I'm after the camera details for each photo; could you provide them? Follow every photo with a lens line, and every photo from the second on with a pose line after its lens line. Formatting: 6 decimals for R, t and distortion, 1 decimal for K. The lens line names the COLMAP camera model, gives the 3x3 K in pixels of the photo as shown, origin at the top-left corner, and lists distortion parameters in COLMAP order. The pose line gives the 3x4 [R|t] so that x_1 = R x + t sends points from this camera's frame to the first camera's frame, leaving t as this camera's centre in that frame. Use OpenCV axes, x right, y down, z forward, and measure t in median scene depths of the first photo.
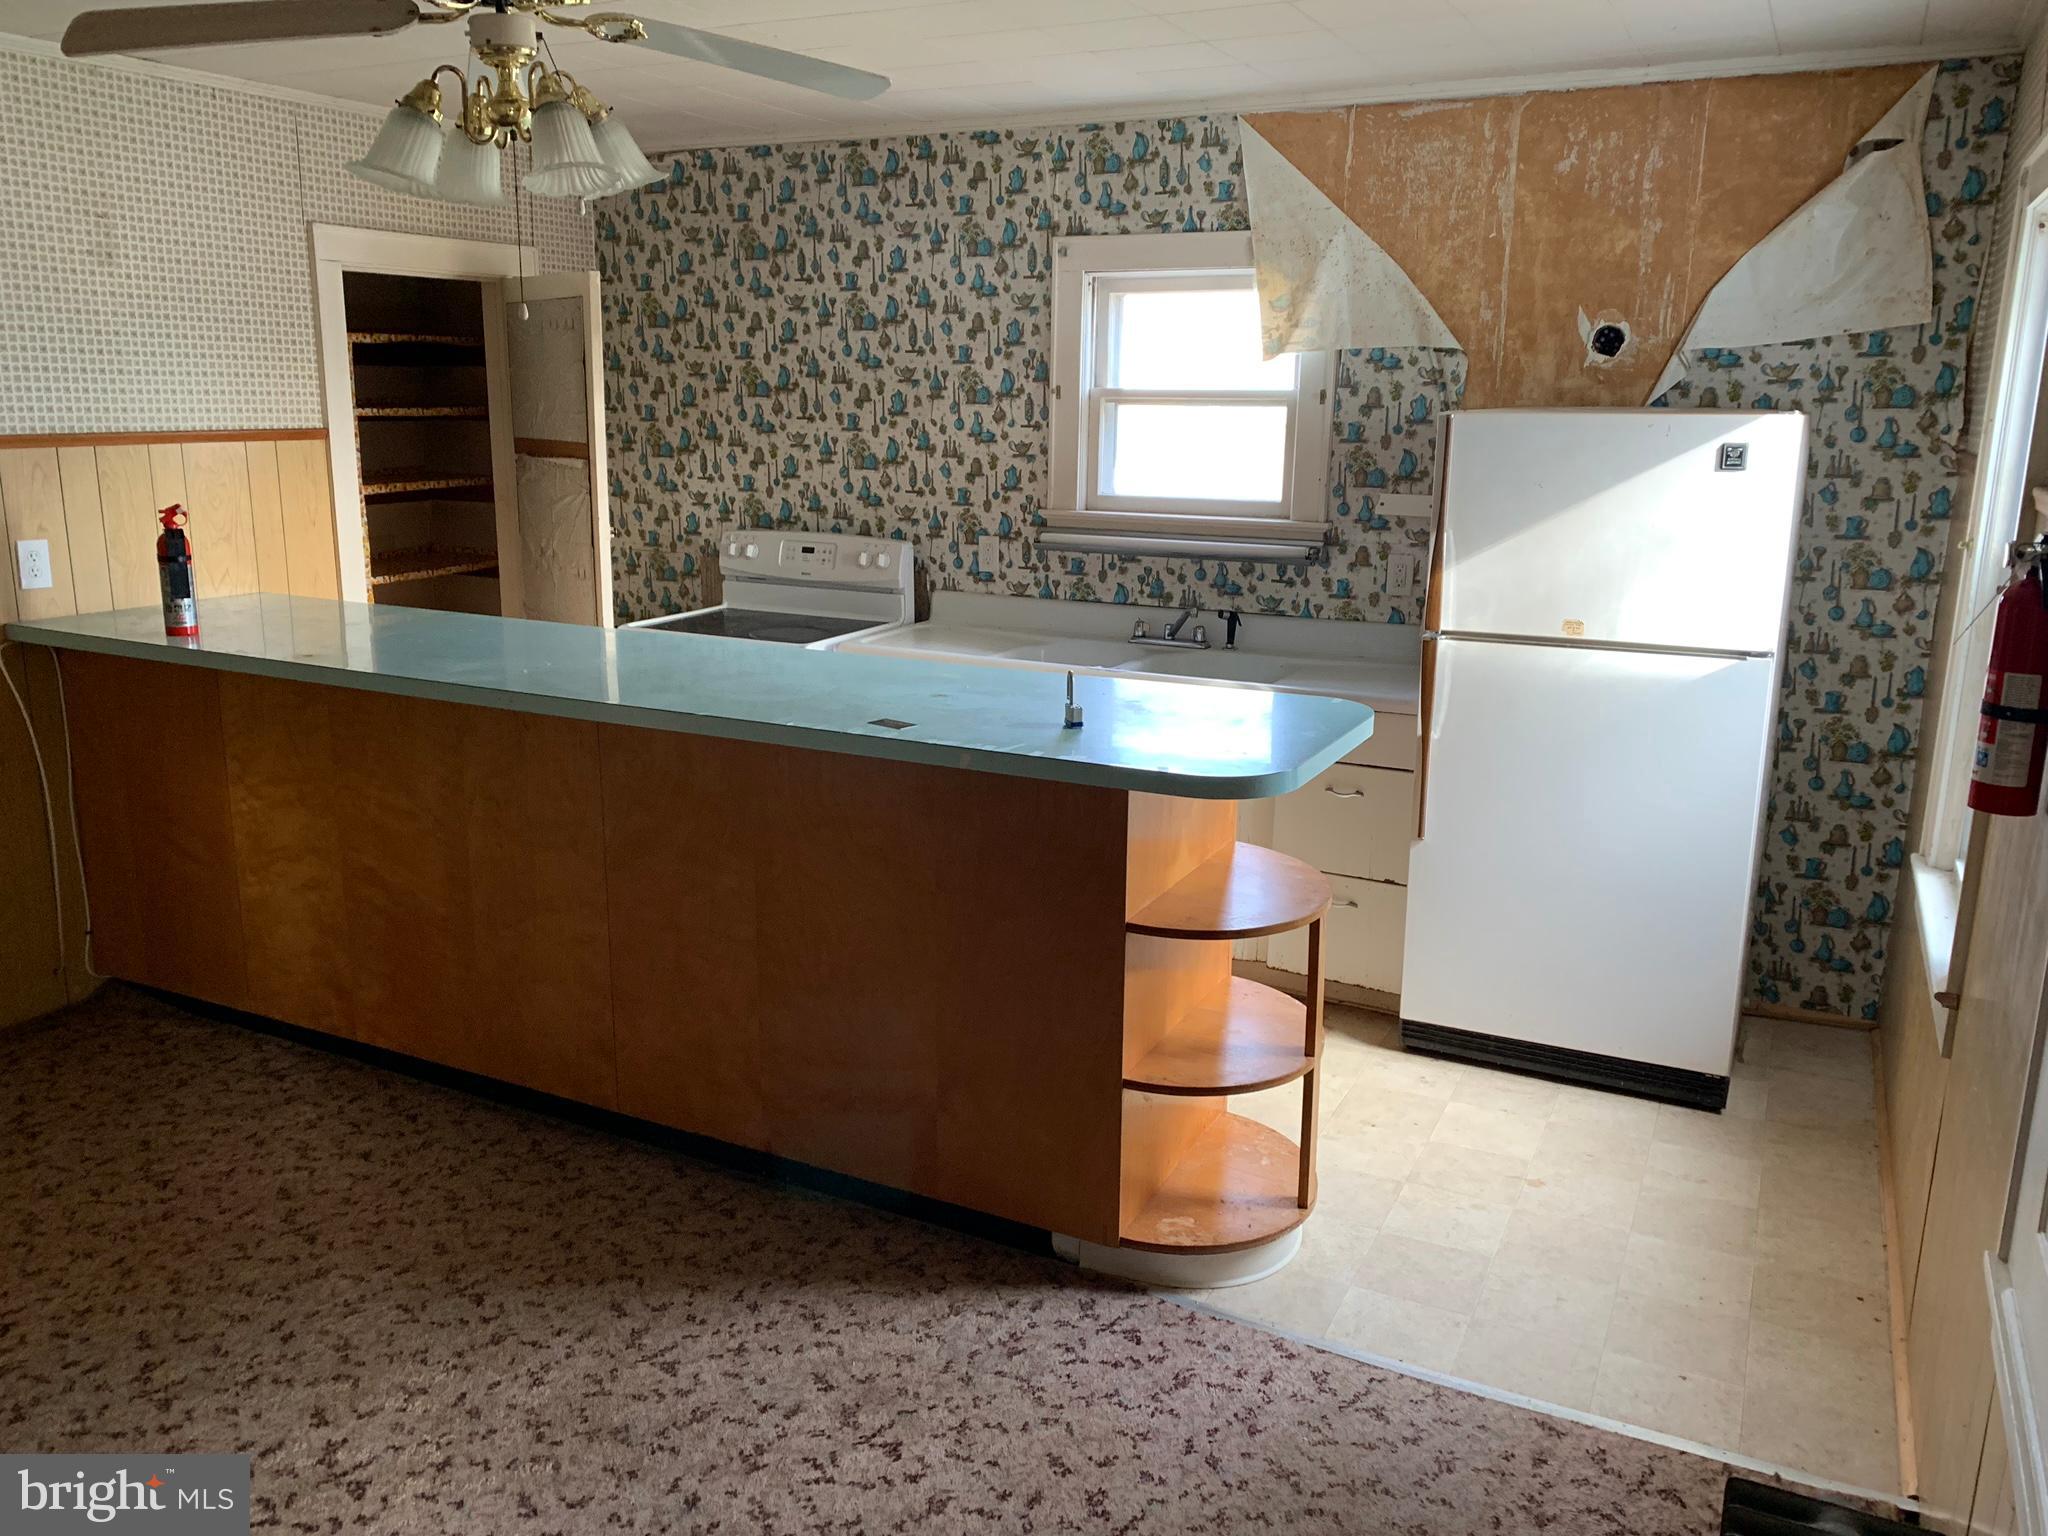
lens RADIAL K [[1563.8, 0, 1008.7], [0, 1563.8, 746.8], [0, 0, 1]] dist [0.000218, 0.008867]
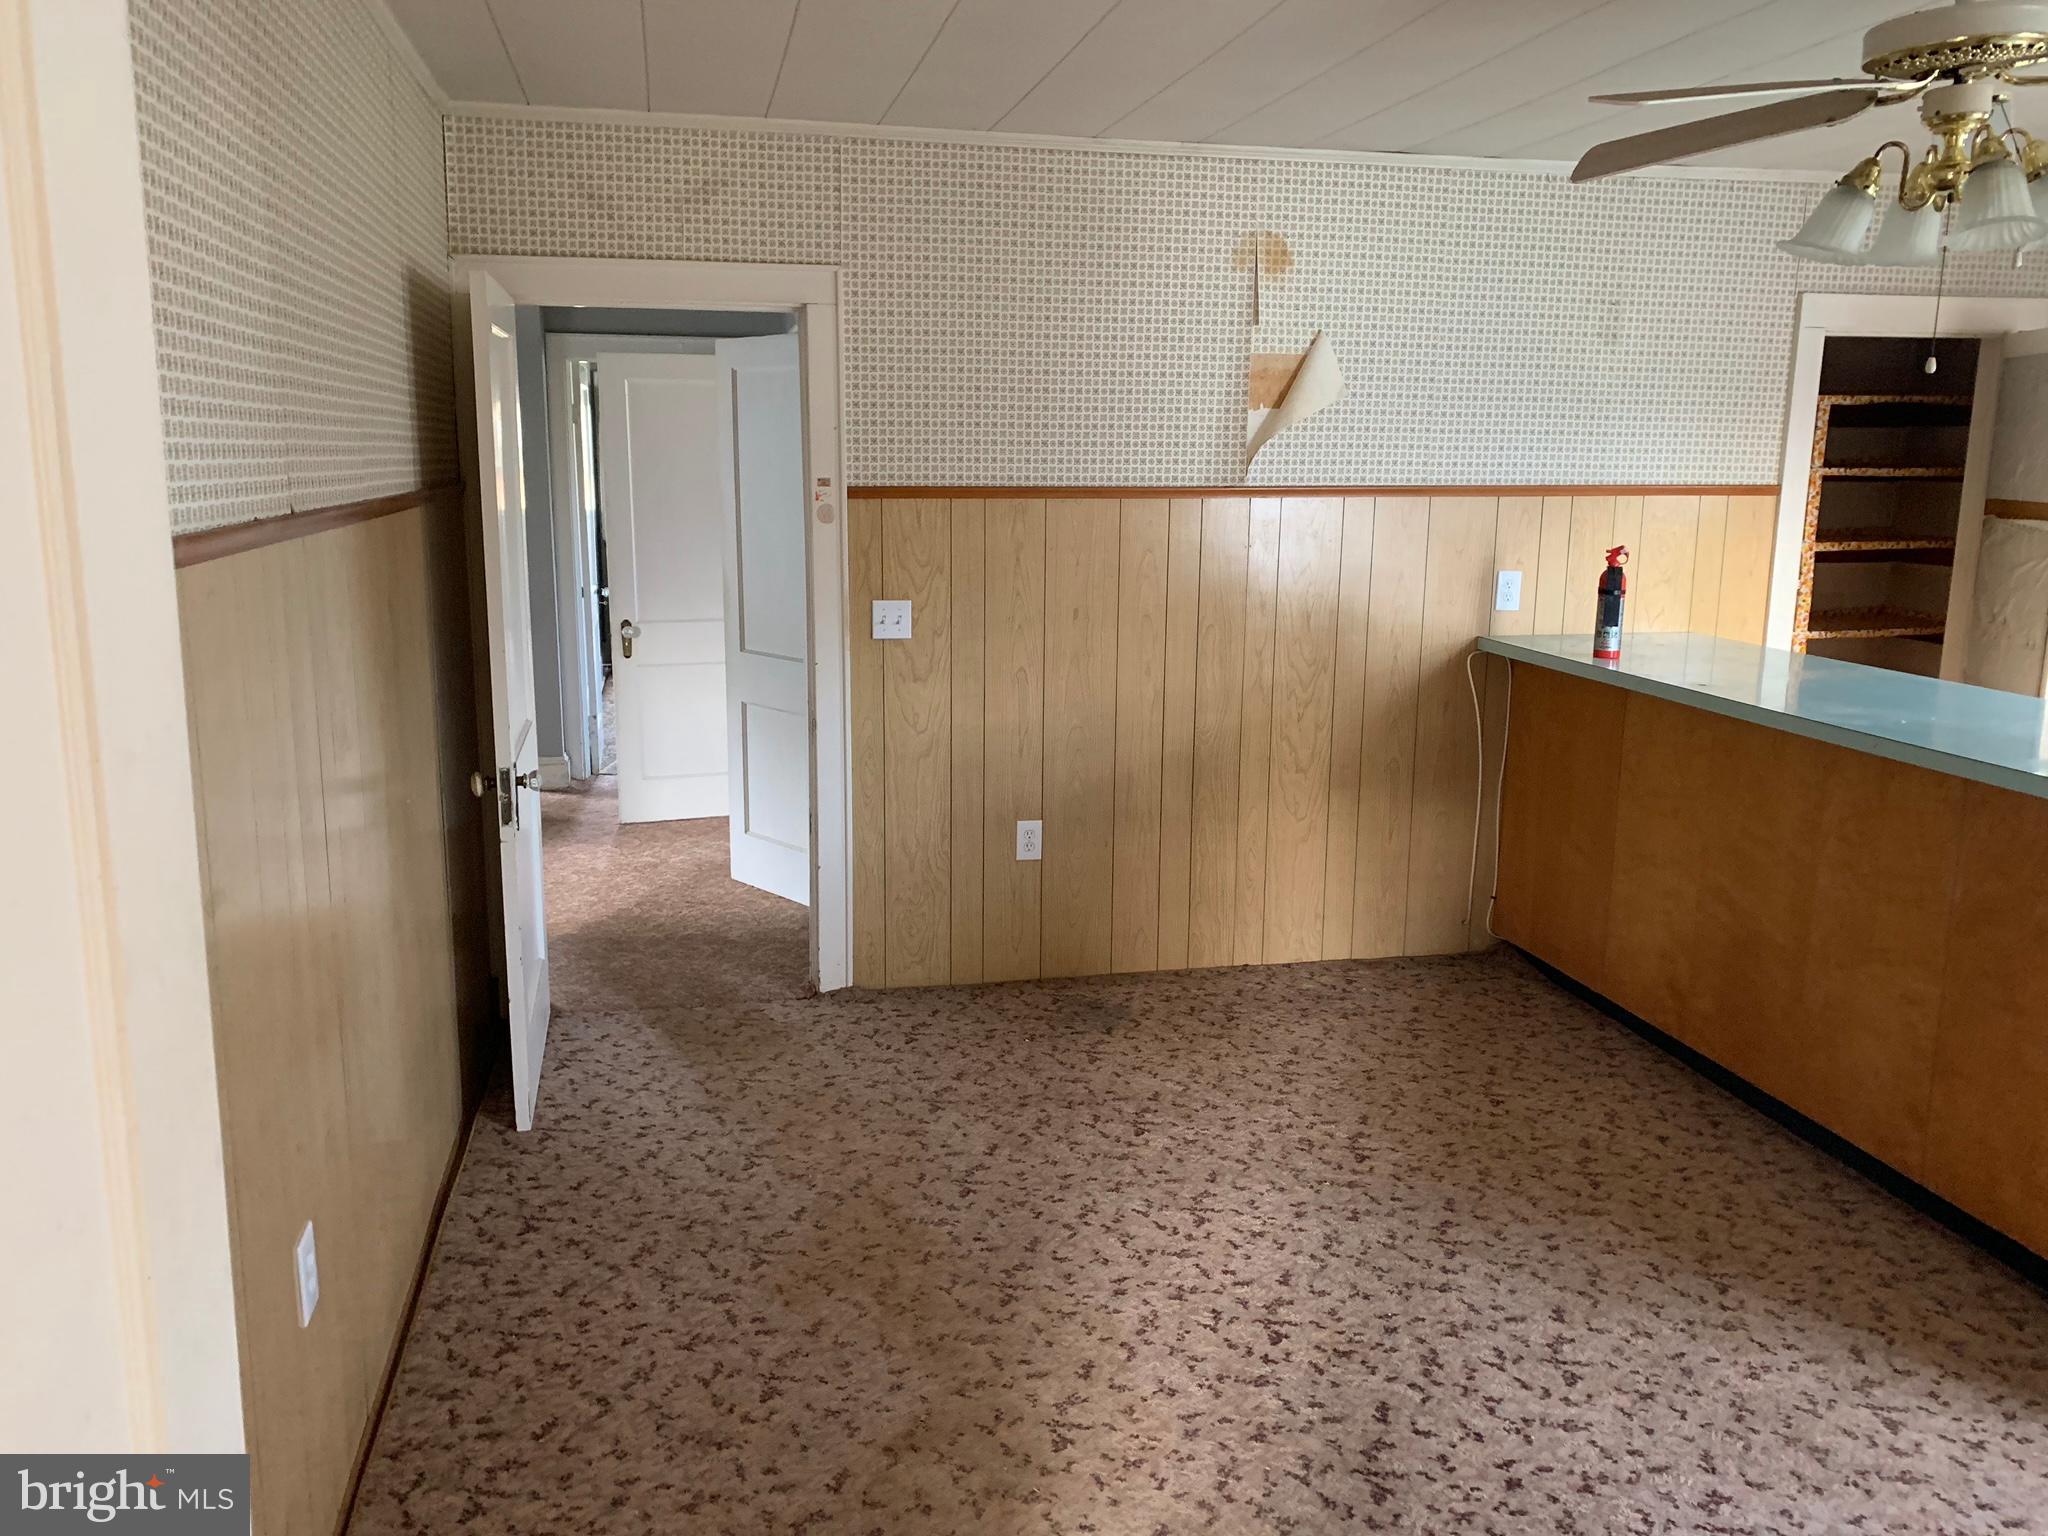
lens RADIAL K [[1563.8, 0, 1008.7], [0, 1563.8, 746.8], [0, 0, 1]] dist [0.000218, 0.008867]
pose [[0.625303, 0.140465, -0.767637, 0.097865], [-0.173144, 0.984123, 0.039039, 0.025845], [0.760932, 0.108500, 0.639695, -0.073288]]
